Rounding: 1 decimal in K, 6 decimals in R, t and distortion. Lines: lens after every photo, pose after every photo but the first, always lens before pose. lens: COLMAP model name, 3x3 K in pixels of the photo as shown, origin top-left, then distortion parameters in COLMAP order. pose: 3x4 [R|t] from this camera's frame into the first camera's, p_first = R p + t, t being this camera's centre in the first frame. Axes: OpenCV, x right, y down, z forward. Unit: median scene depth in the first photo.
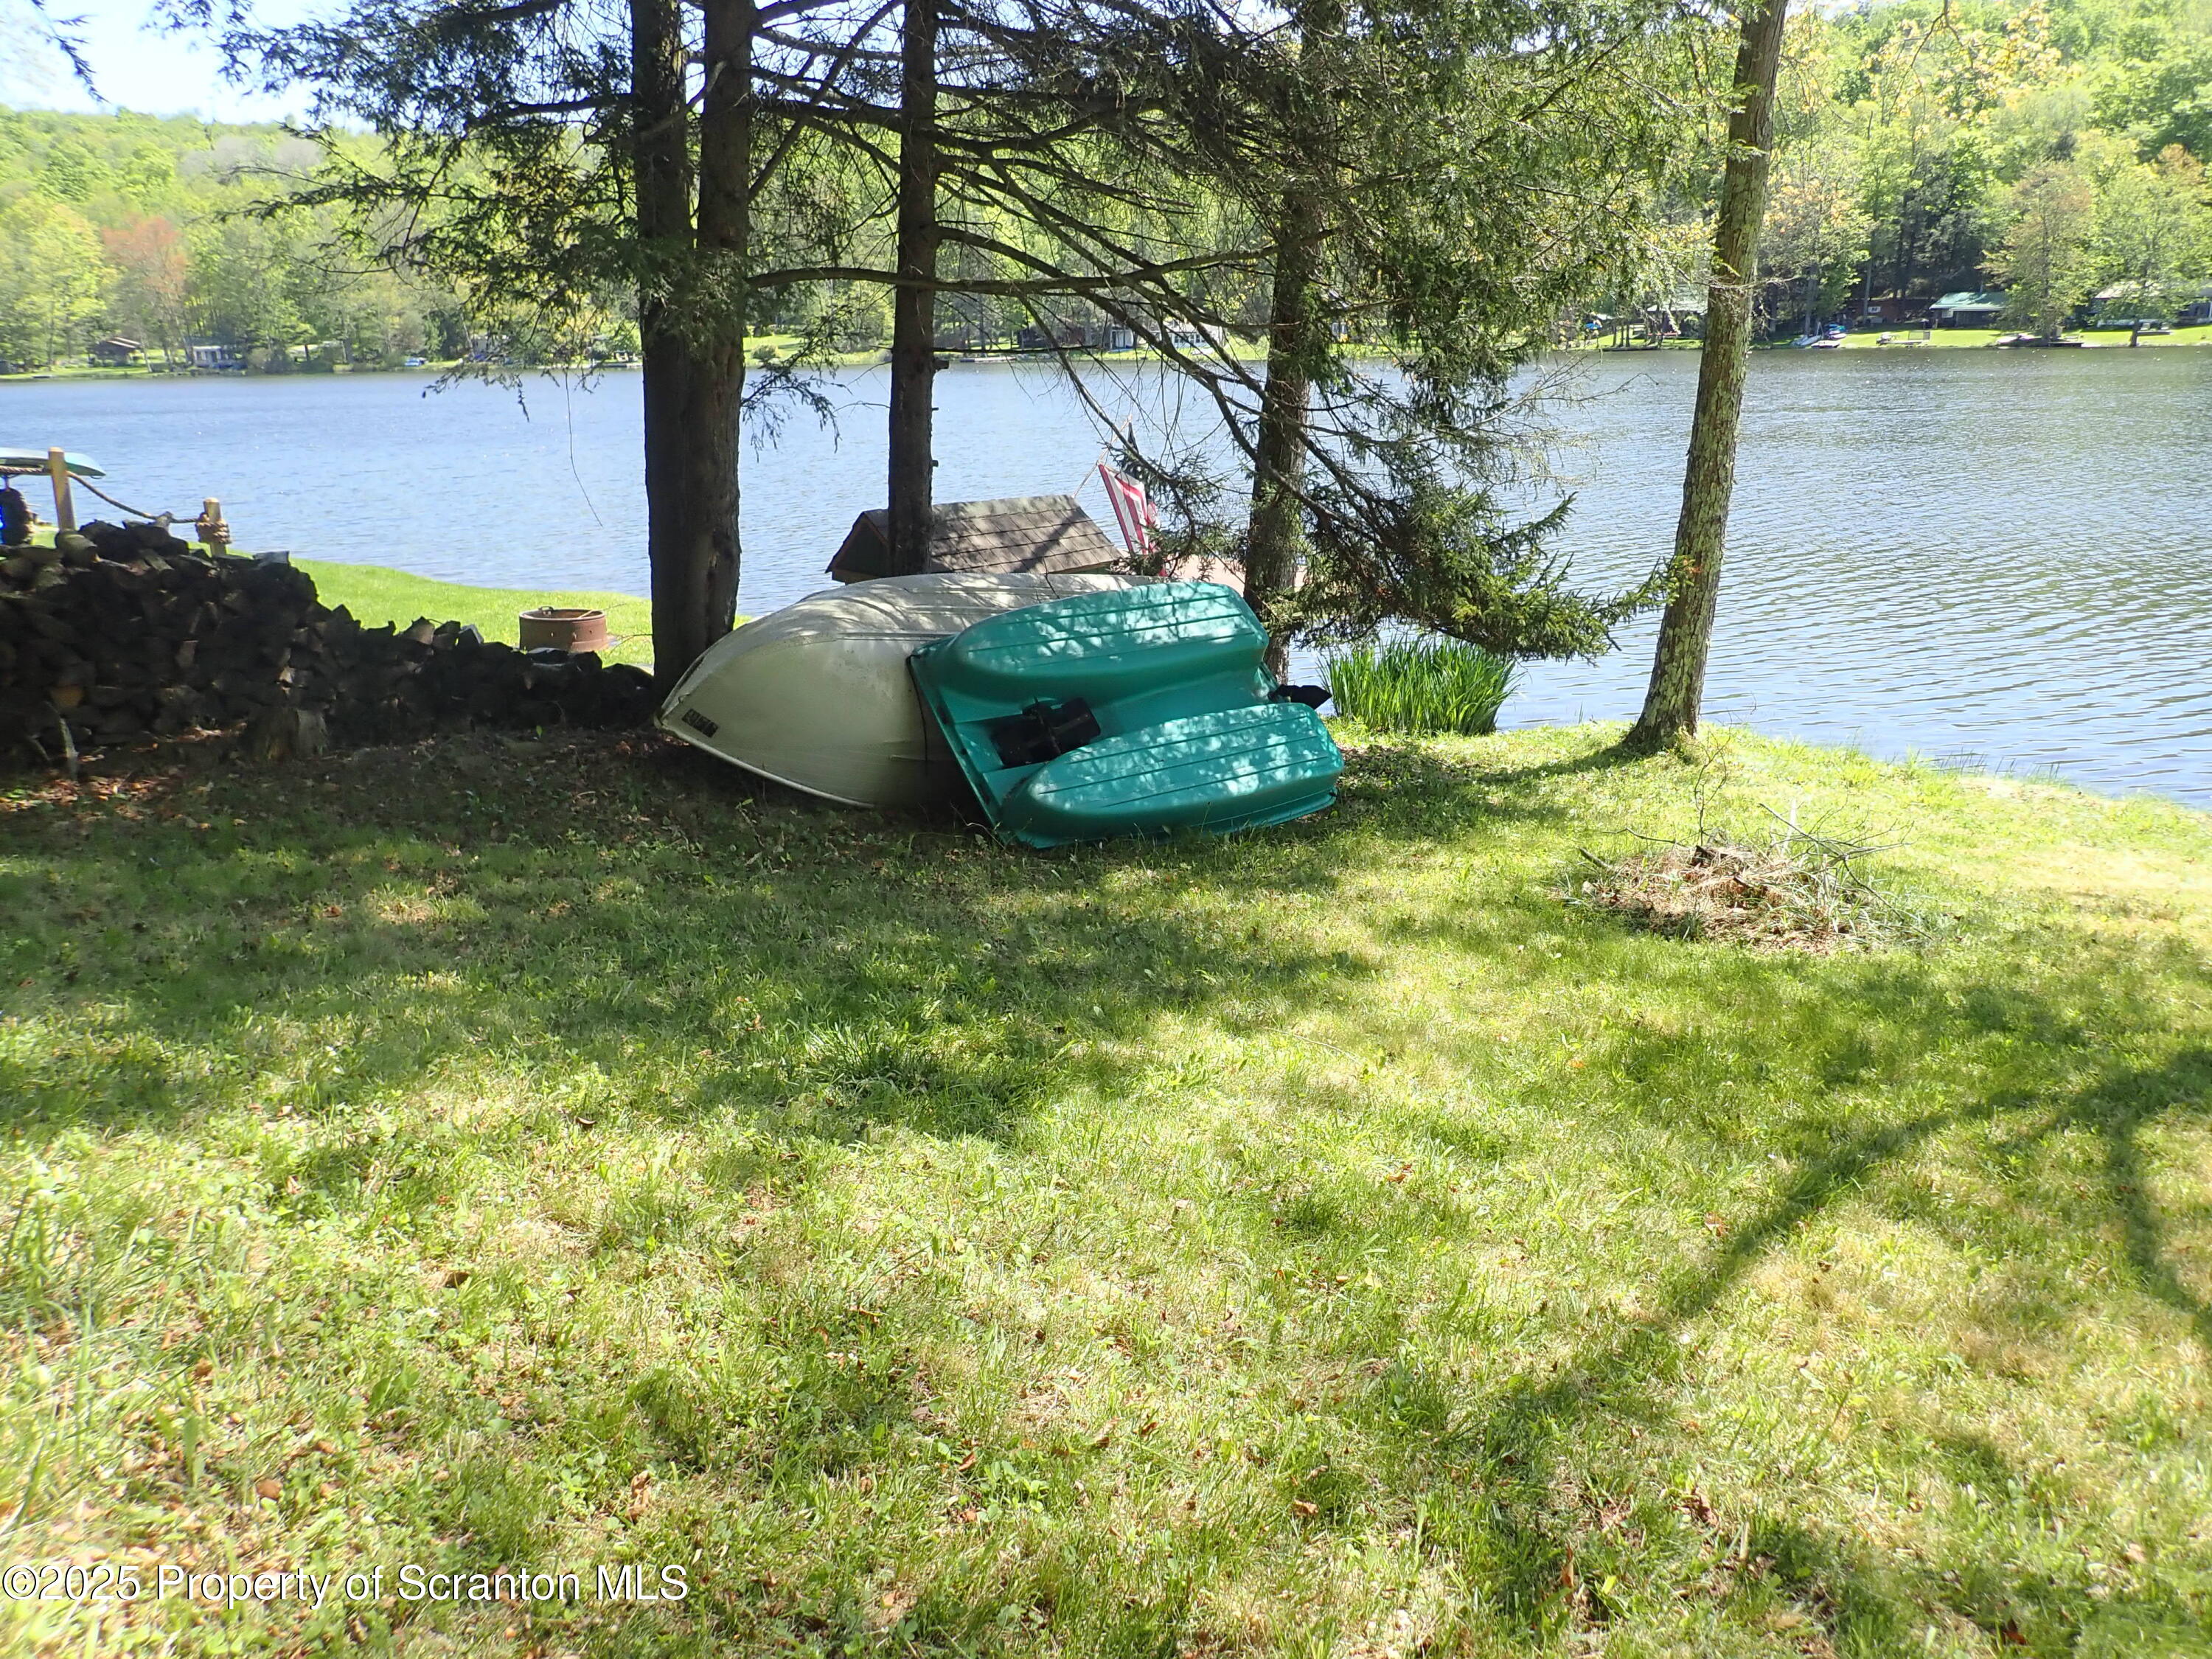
lens RADIAL K [[1647.4, 0, 1098.2], [0, 1647.4, 818.8], [0, 0, 1]] dist [0.008640, -0.005653]
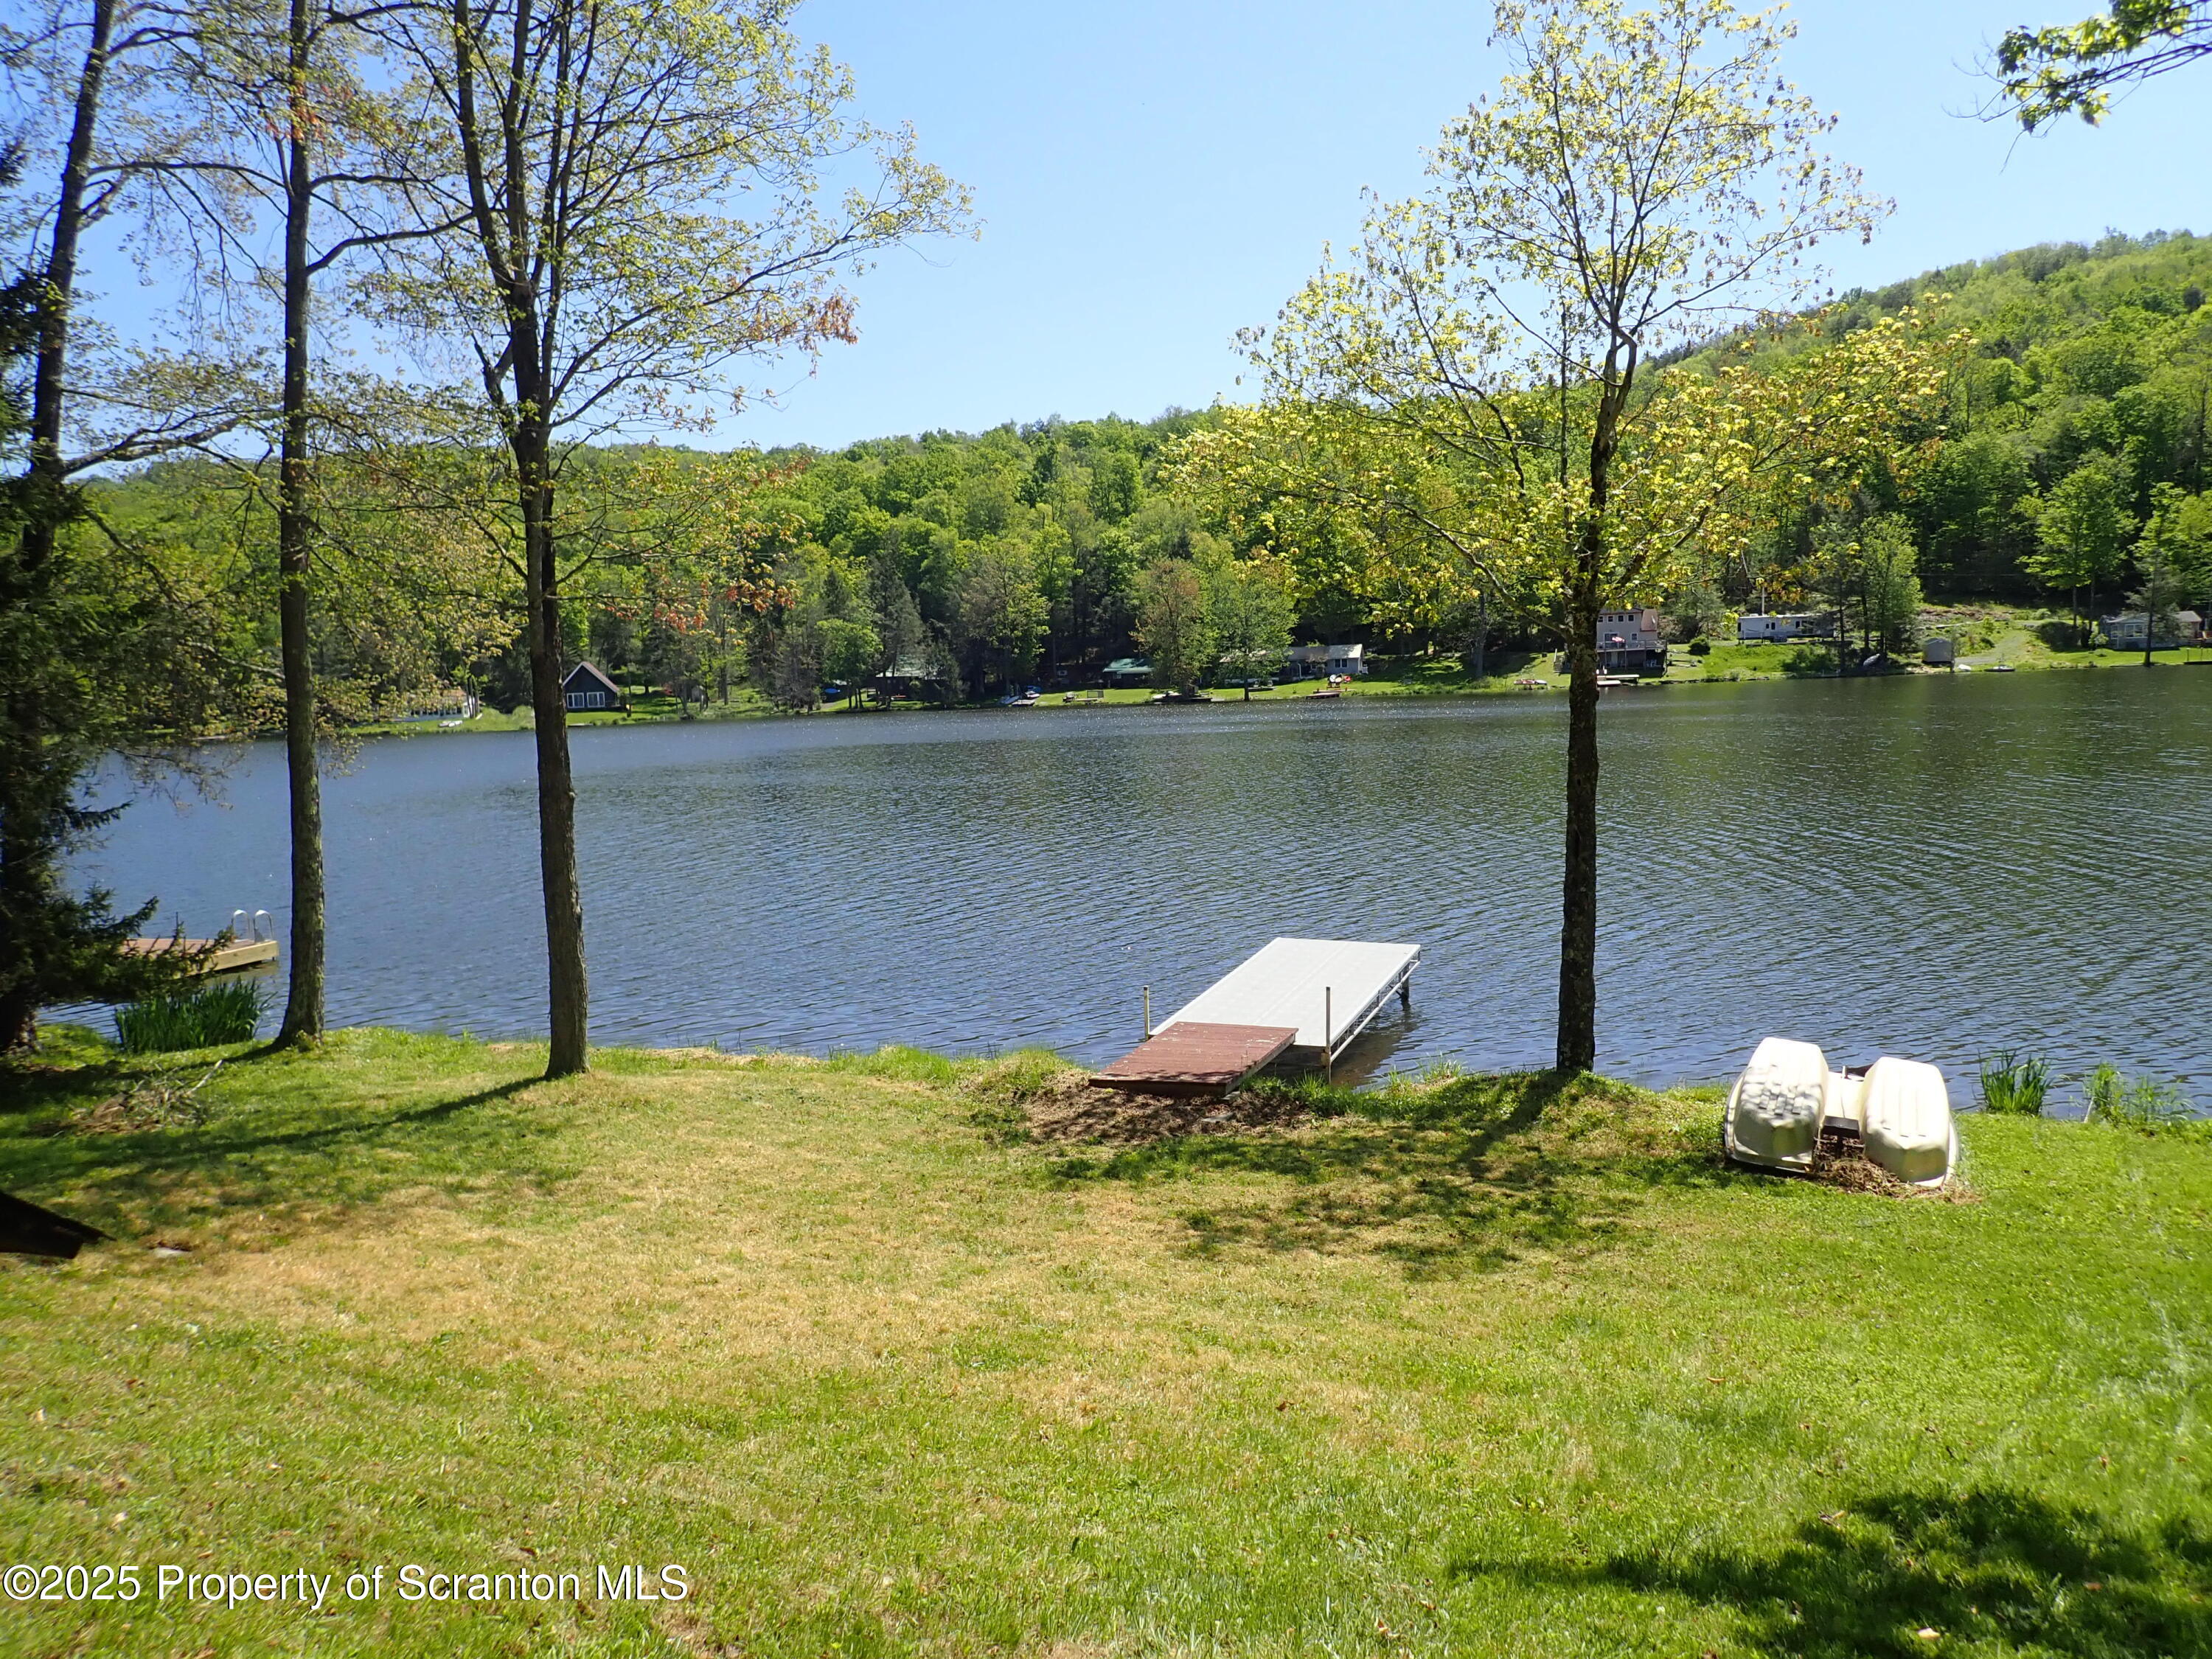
lens RADIAL K [[1647.4, 0, 1096.6], [0, 1647.4, 820.9], [0, 0, 1]] dist [0.008640, -0.005653]
pose [[0.915910, -0.051771, 0.398031, 0.024668], [0.133298, 0.974599, -0.179970, 0.007489], [-0.378603, 0.217893, 0.899546, -0.039385]]
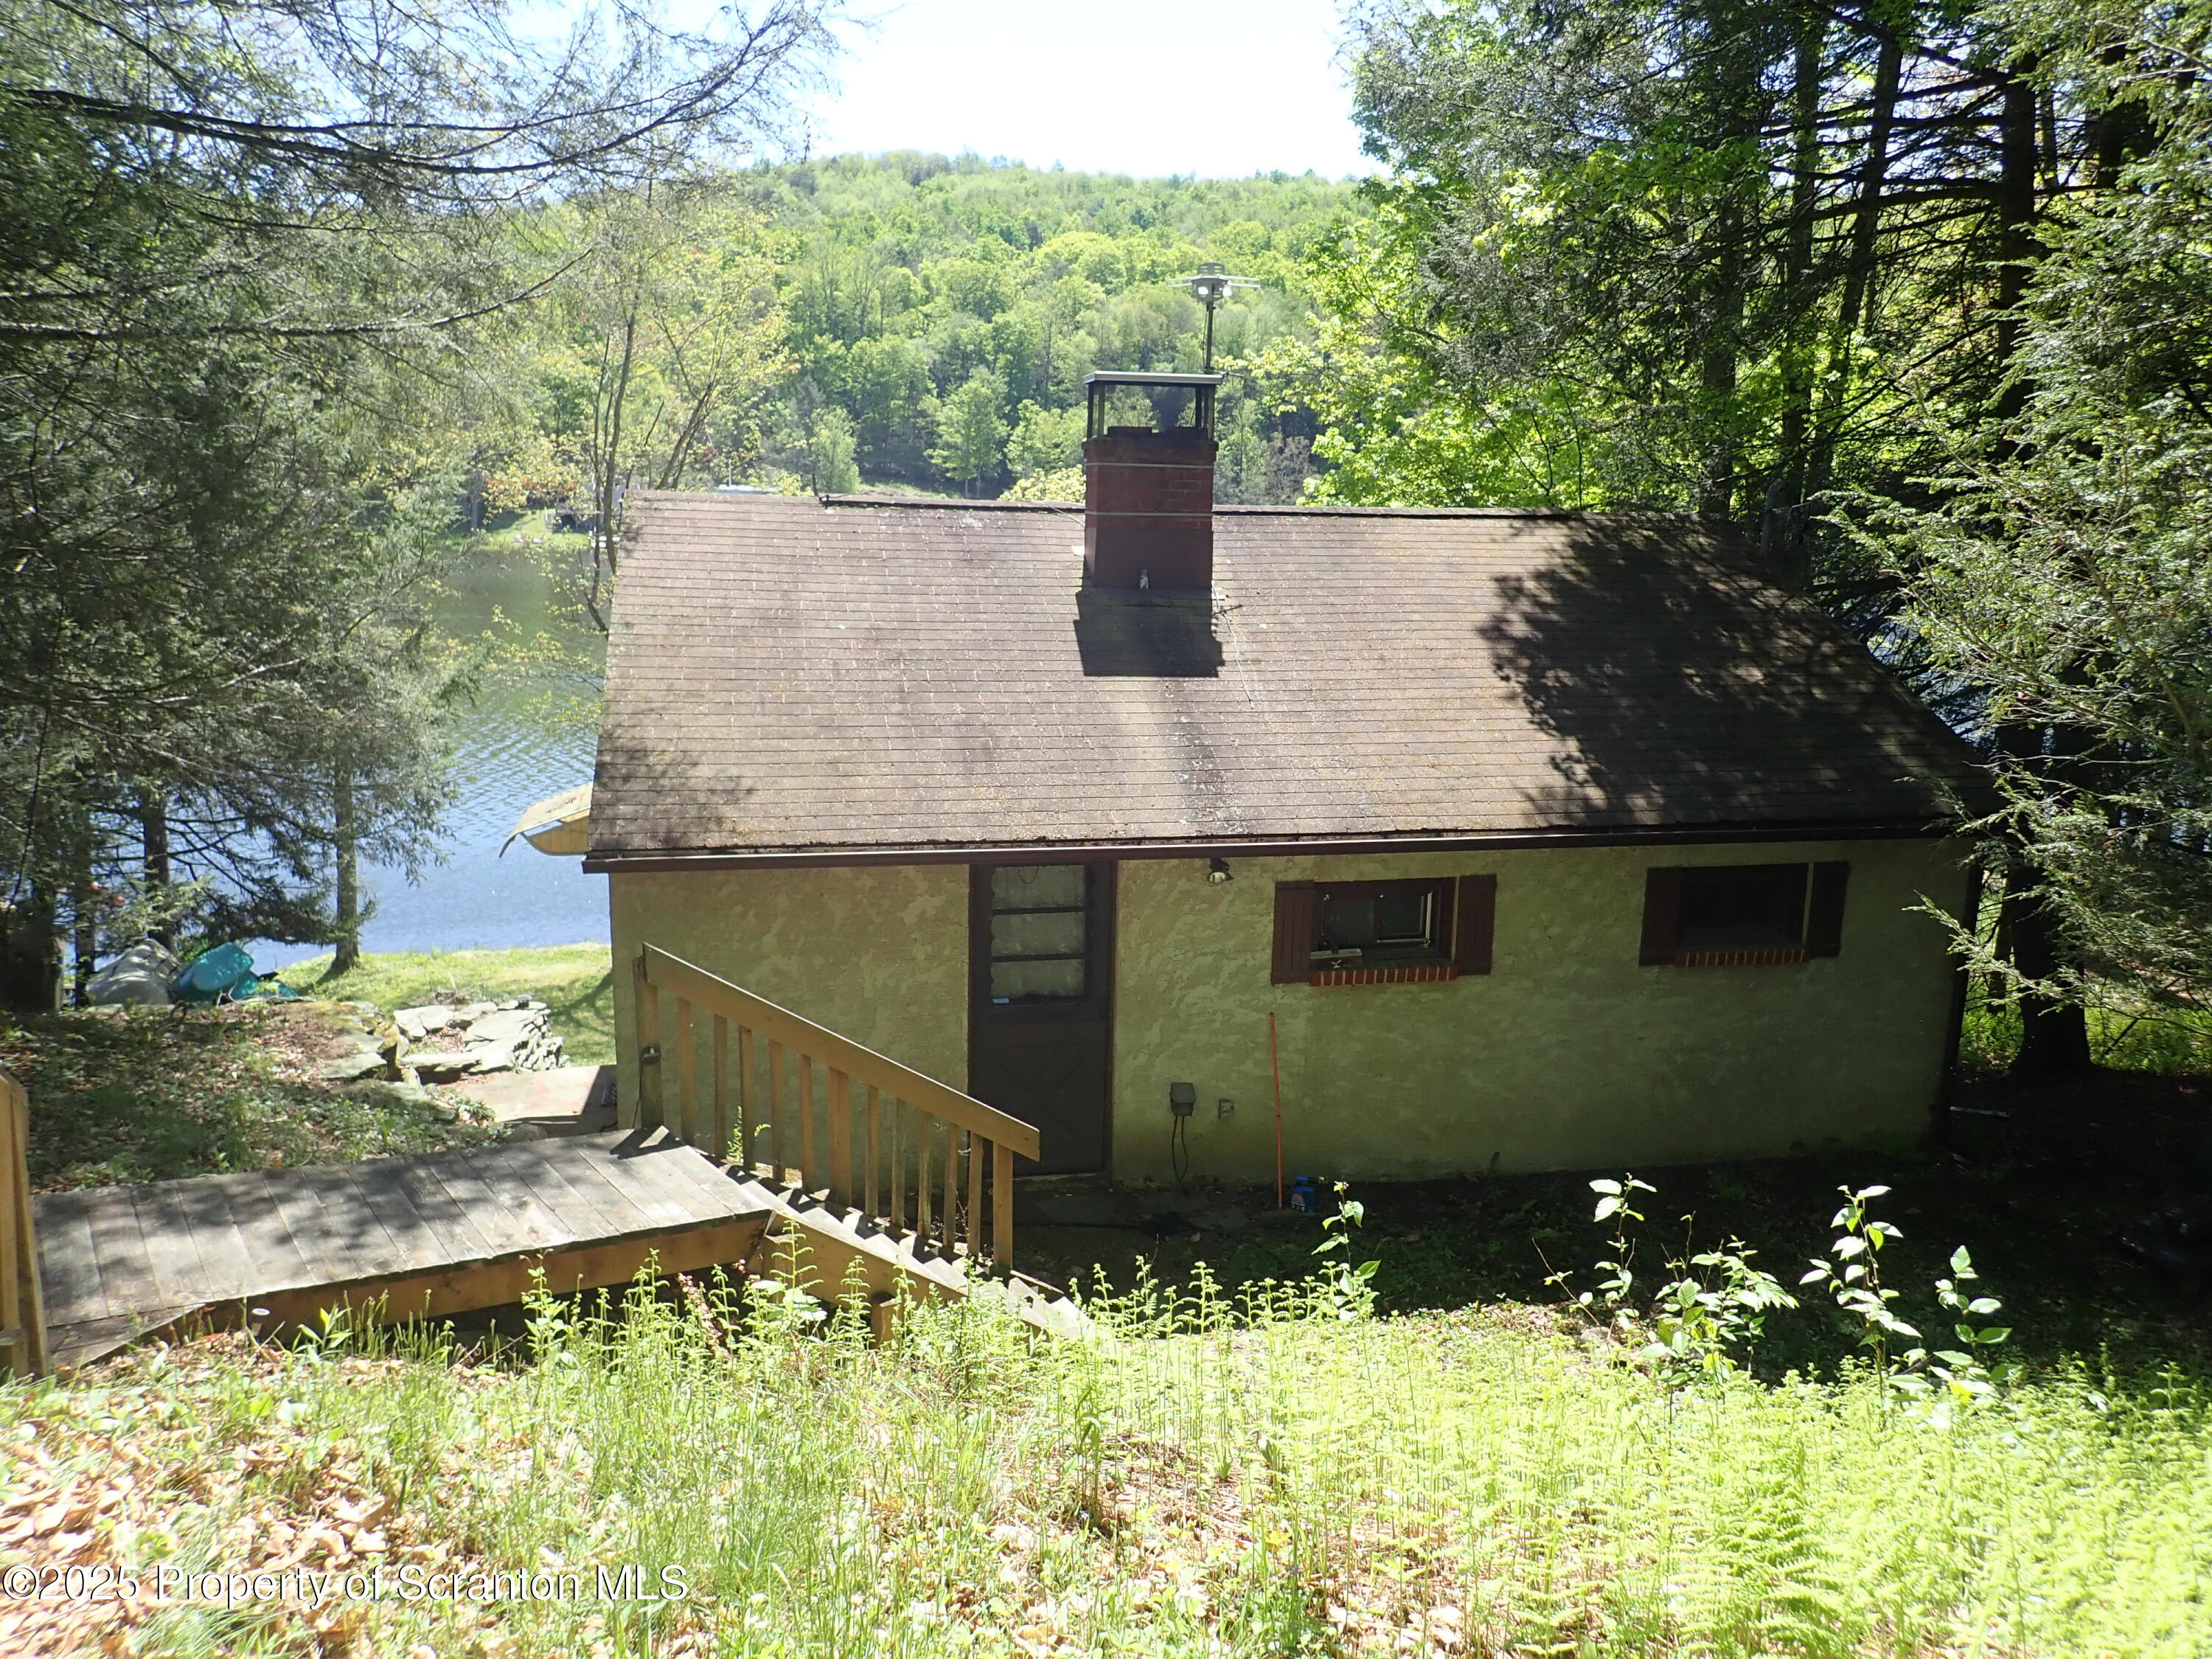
lens RADIAL K [[1647.4, 0, 1093.7], [0, 1647.4, 825.3], [0, 0, 1]] dist [0.008640, -0.005653]
pose [[0.502716, -0.139640, 0.853099, -0.073600], [0.211228, 0.976795, 0.035415, -0.003810], [-0.838248, 0.162395, 0.520546, -0.075427]]
